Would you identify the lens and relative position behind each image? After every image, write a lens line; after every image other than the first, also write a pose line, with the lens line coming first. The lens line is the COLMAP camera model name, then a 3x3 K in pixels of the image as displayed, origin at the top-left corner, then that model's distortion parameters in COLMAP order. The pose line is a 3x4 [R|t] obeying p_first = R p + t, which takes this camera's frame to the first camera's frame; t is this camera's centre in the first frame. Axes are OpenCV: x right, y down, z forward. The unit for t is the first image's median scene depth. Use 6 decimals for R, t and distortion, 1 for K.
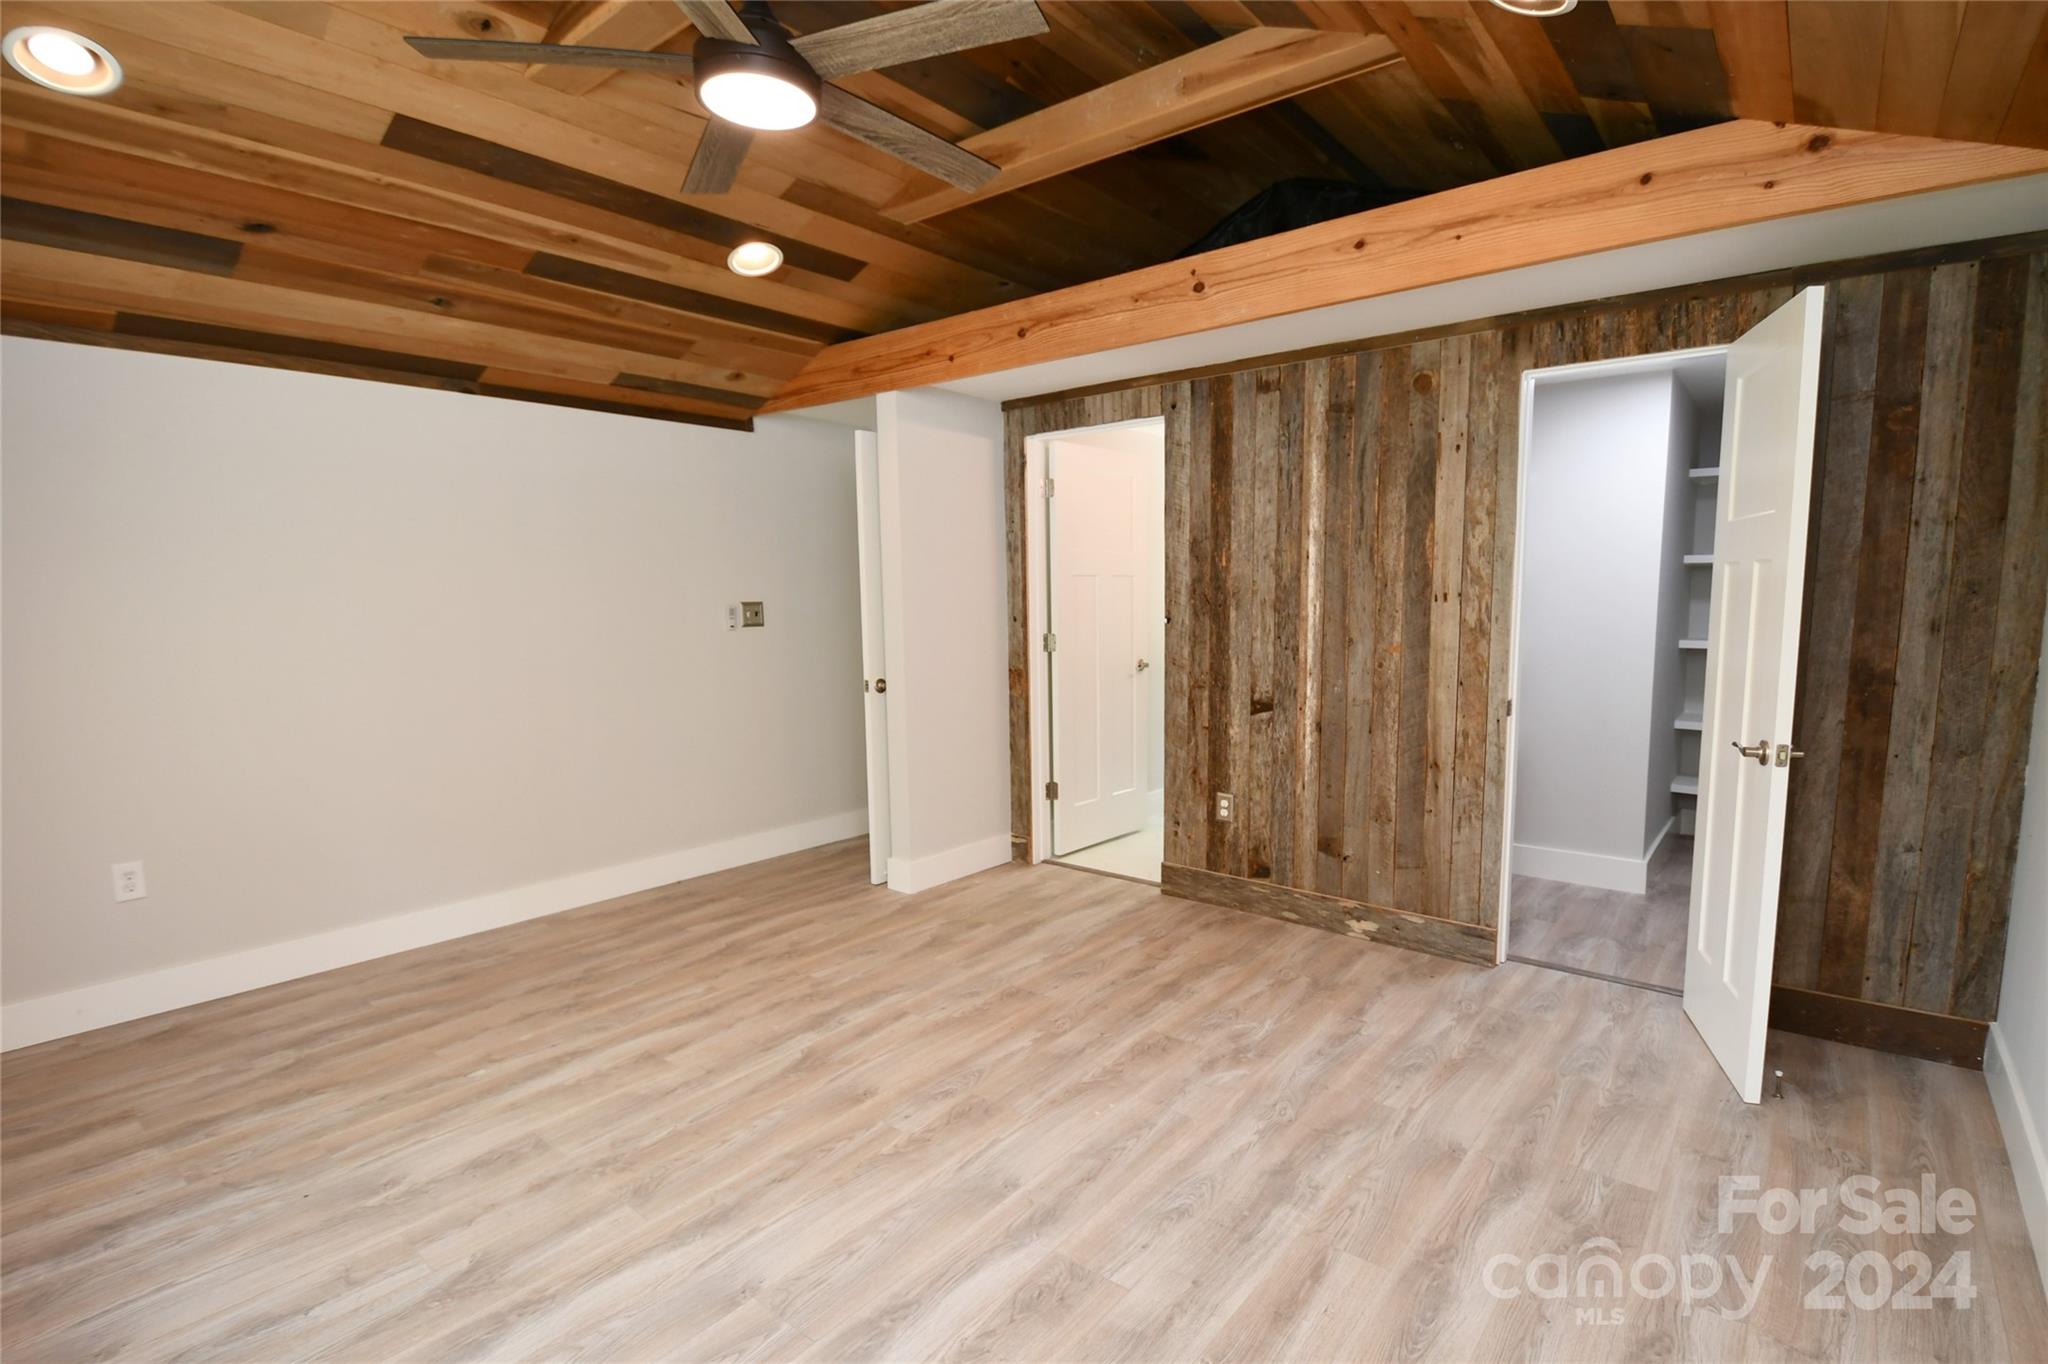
lens RADIAL K [[973.3, 0, 1098.6], [0, 973.3, 699.0], [0, 0, 1]] dist [0.019687, -0.025967]
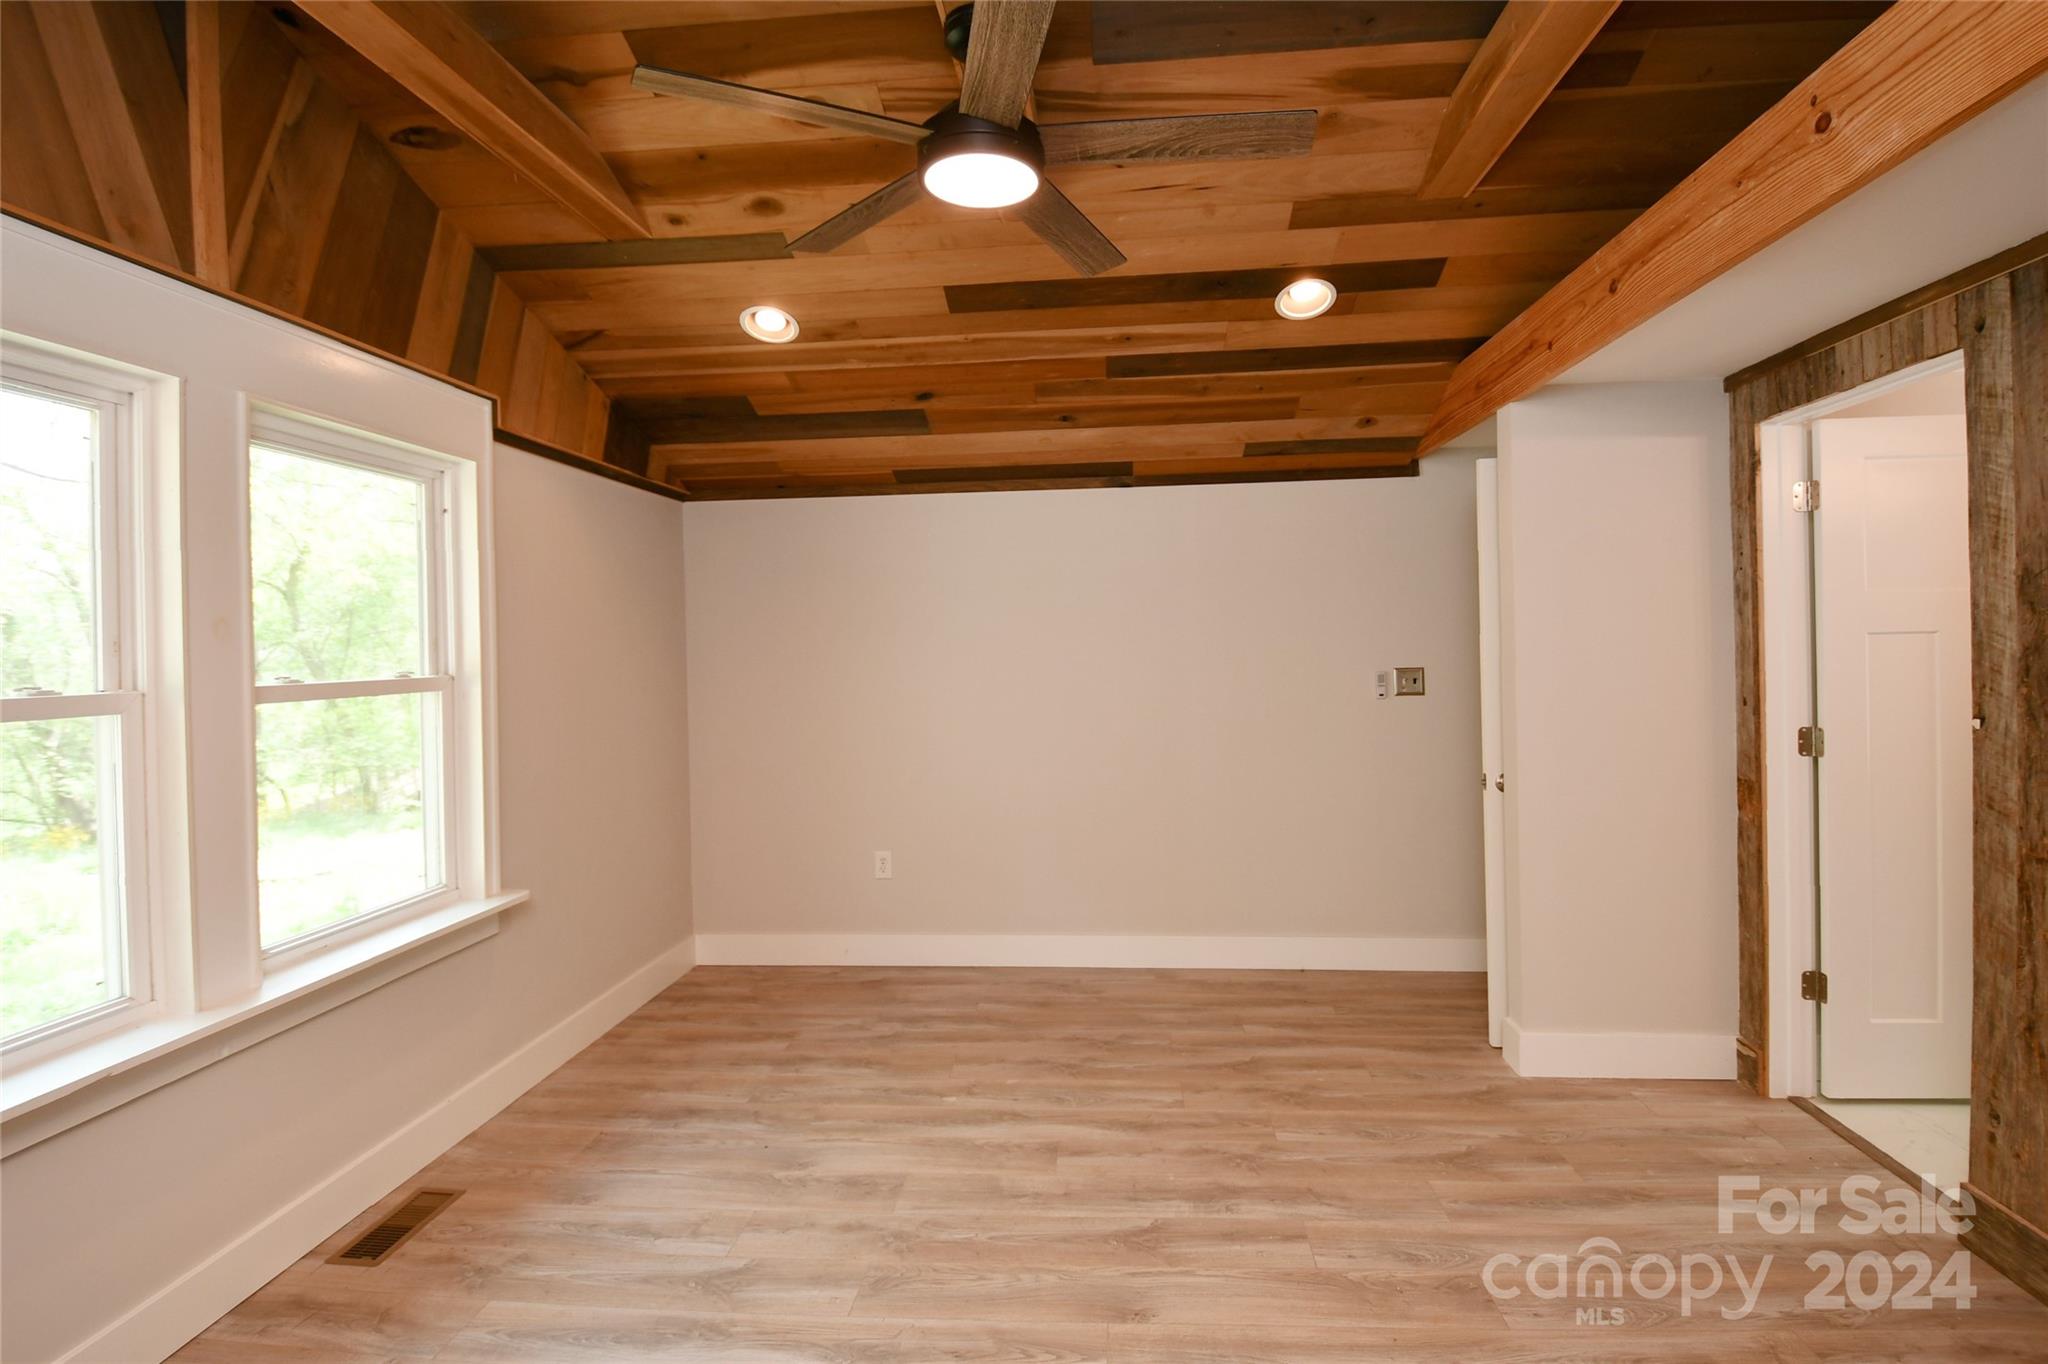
lens RADIAL K [[993.4, 0, 1044.4], [0, 993.4, 643.0], [0, 0, 1]] dist [0.020669, -0.027889]
pose [[0.533102, -0.002208, -0.846048, 0.278394], [-0.079304, 0.995463, -0.052568, -0.060918], [0.842326, 0.095119, 0.530508, 0.312306]]
